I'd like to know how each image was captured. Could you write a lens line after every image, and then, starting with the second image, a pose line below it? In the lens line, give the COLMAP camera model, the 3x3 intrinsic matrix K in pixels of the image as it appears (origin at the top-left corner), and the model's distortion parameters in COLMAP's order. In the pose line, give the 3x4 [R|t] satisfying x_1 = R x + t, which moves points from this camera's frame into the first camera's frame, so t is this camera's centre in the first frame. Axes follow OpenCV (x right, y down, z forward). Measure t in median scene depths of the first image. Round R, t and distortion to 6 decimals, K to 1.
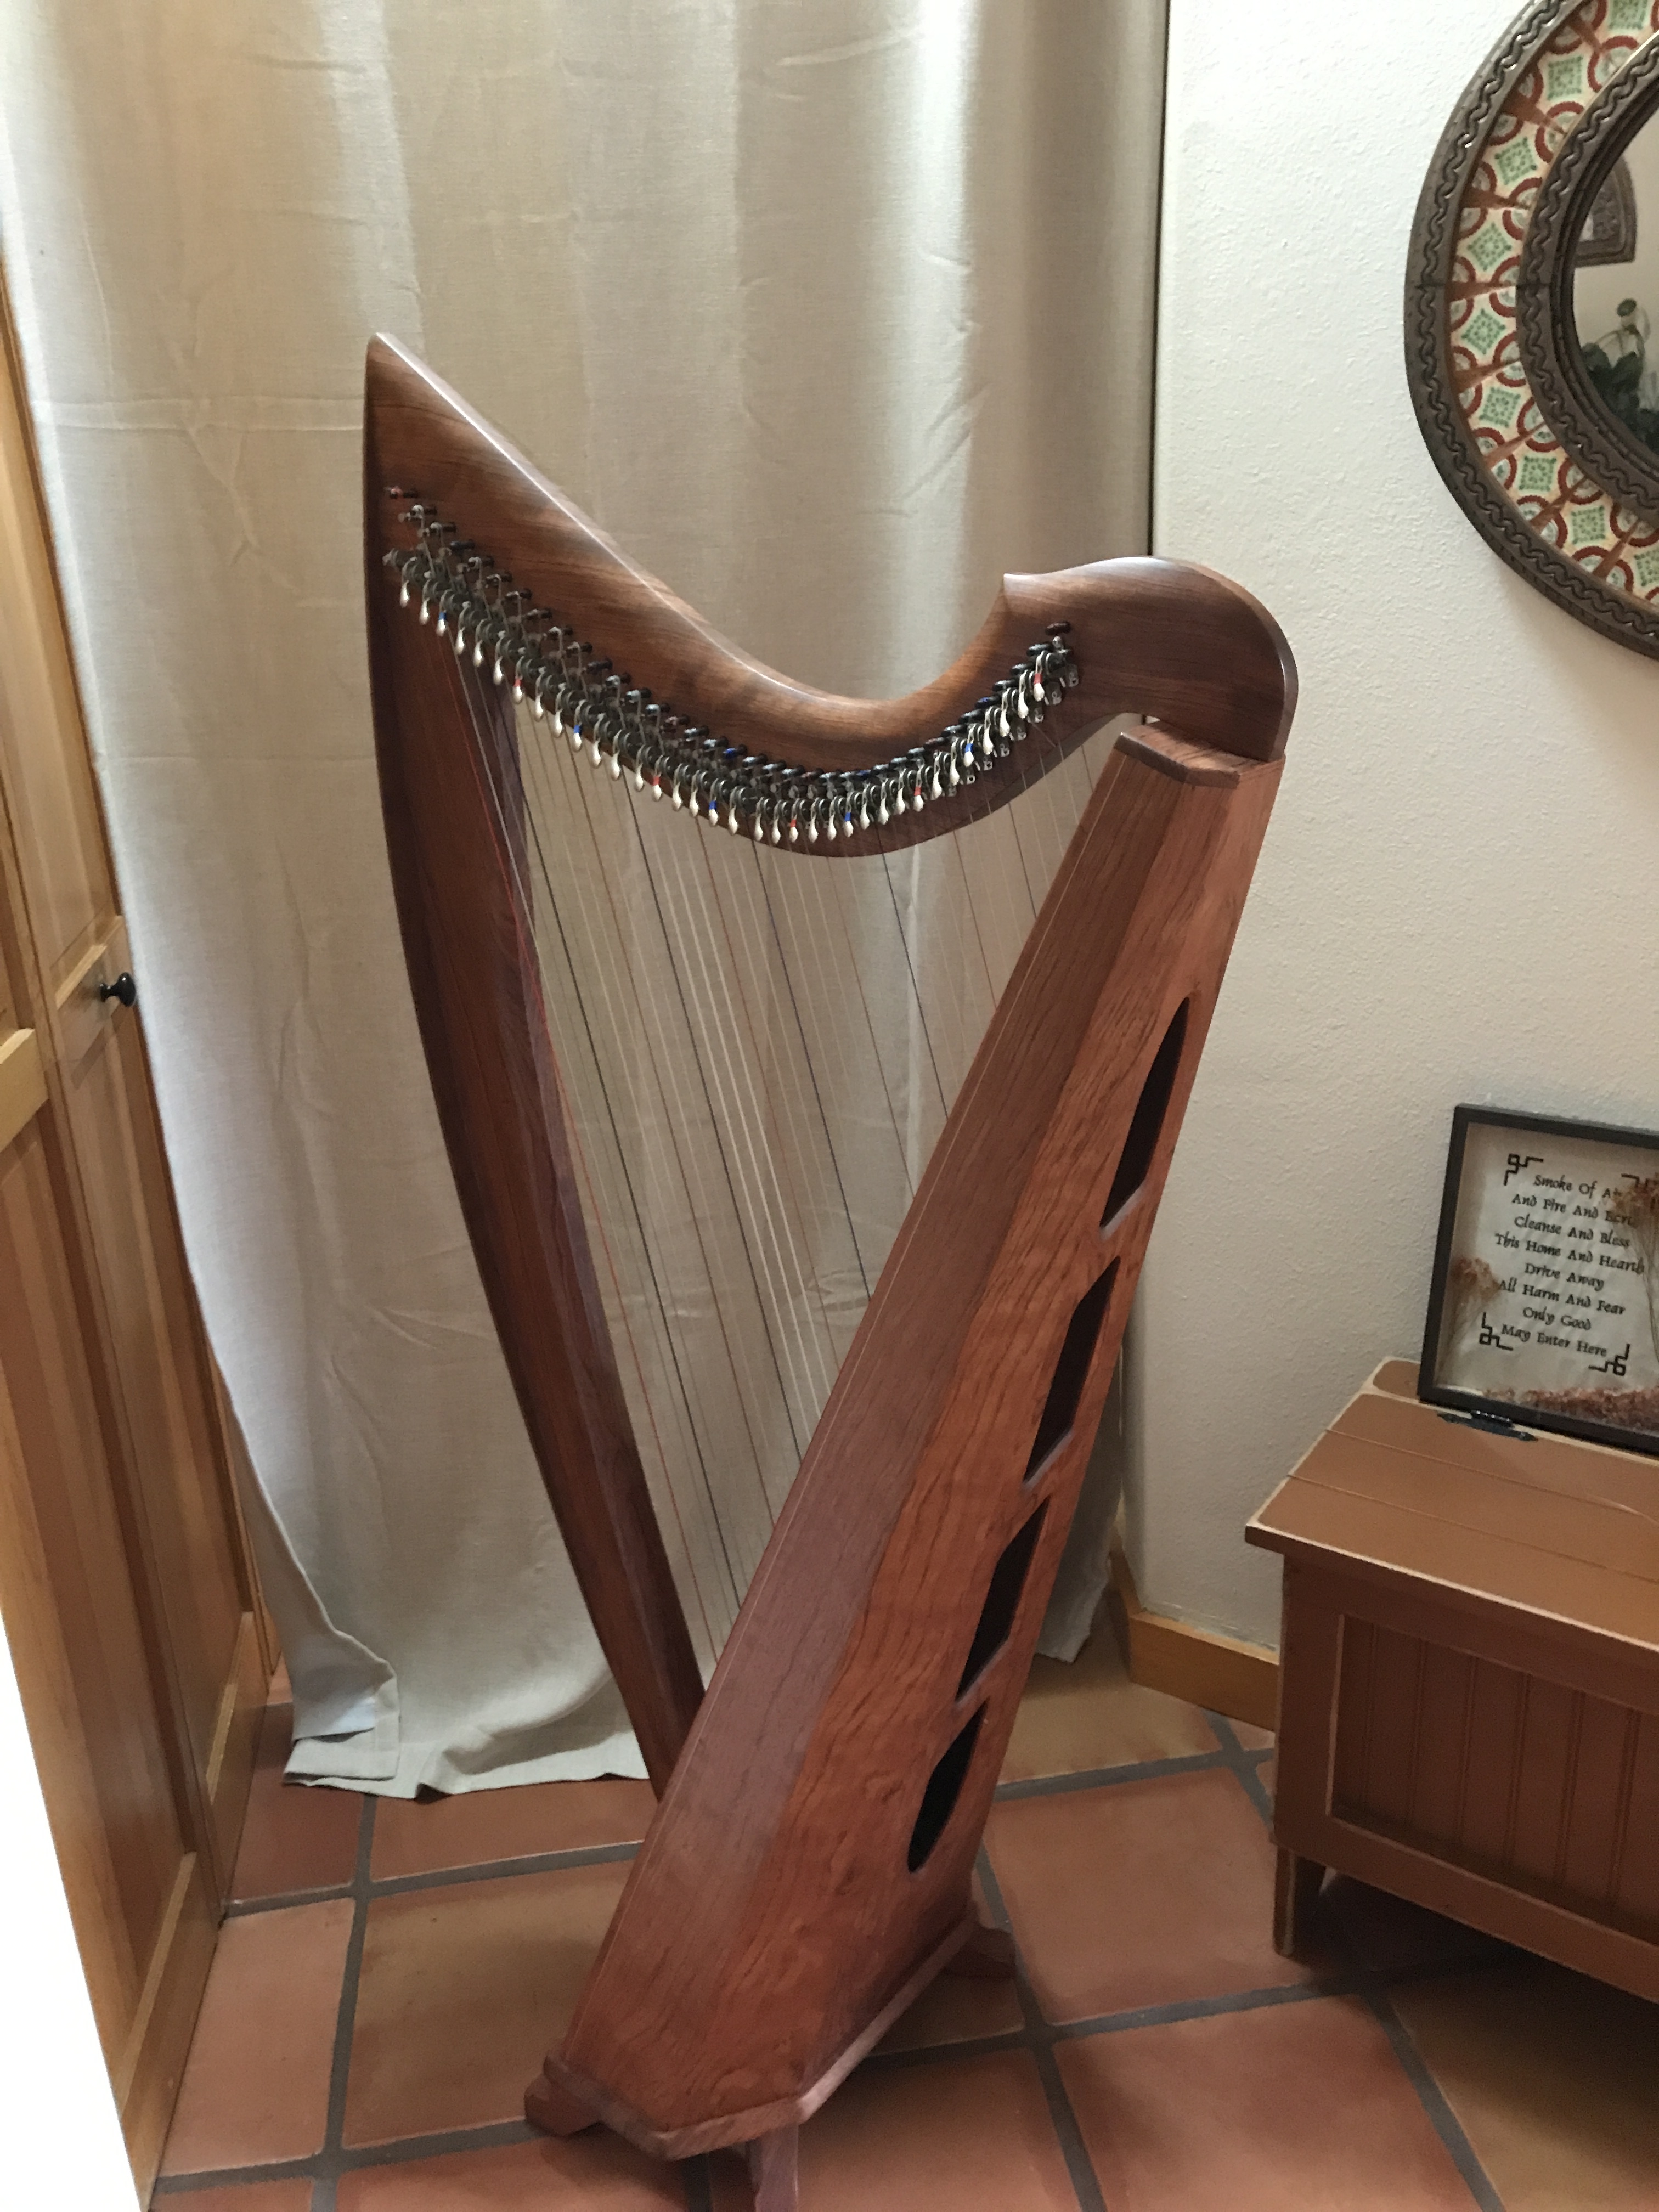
lens RADIAL K [[1804.8, 0, 839.8], [0, 1804.8, 1116.9], [0, 0, 1]] dist [-0.040948, 0.050811]
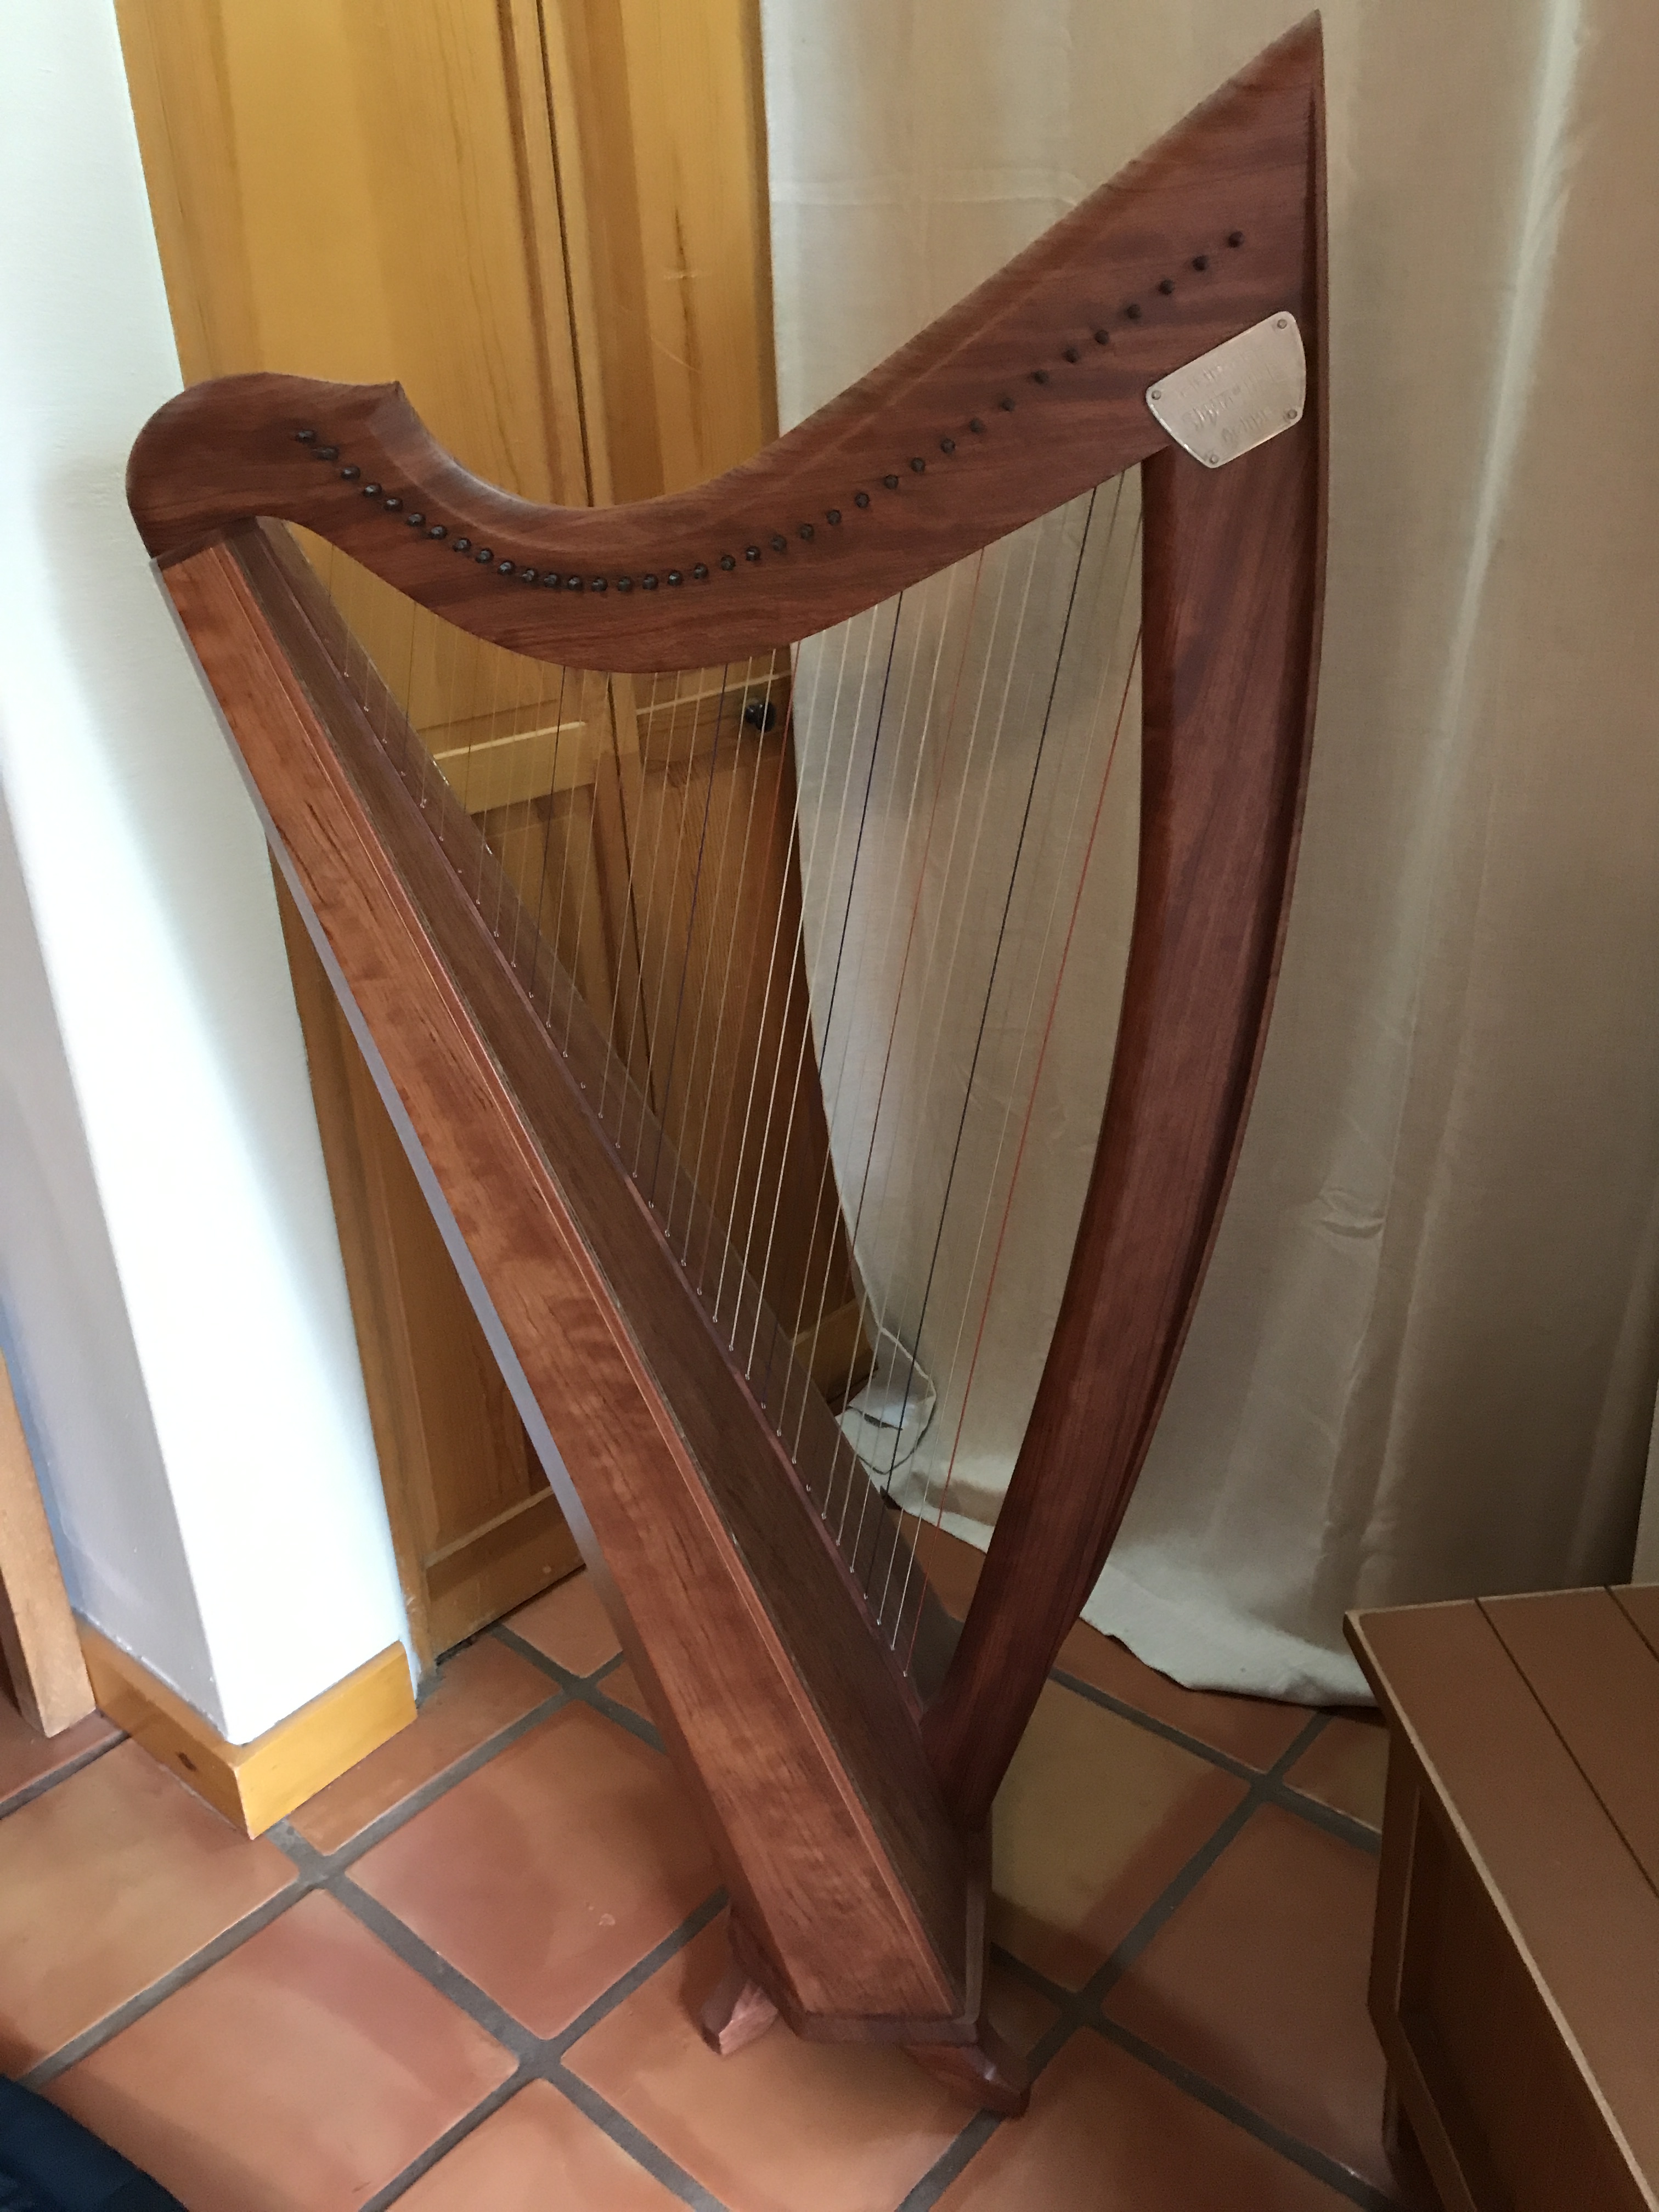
lens RADIAL K [[1780.0, 0, 829.5], [0, 1780.0, 1106.0], [0, 0, 1]] dist [-0.005018, -0.009677]
pose [[0.637915, 0.326964, -0.697251, 0.519200], [-0.245934, 0.944478, 0.217892, -0.095903], [0.729781, 0.032481, 0.682909, 0.265134]]
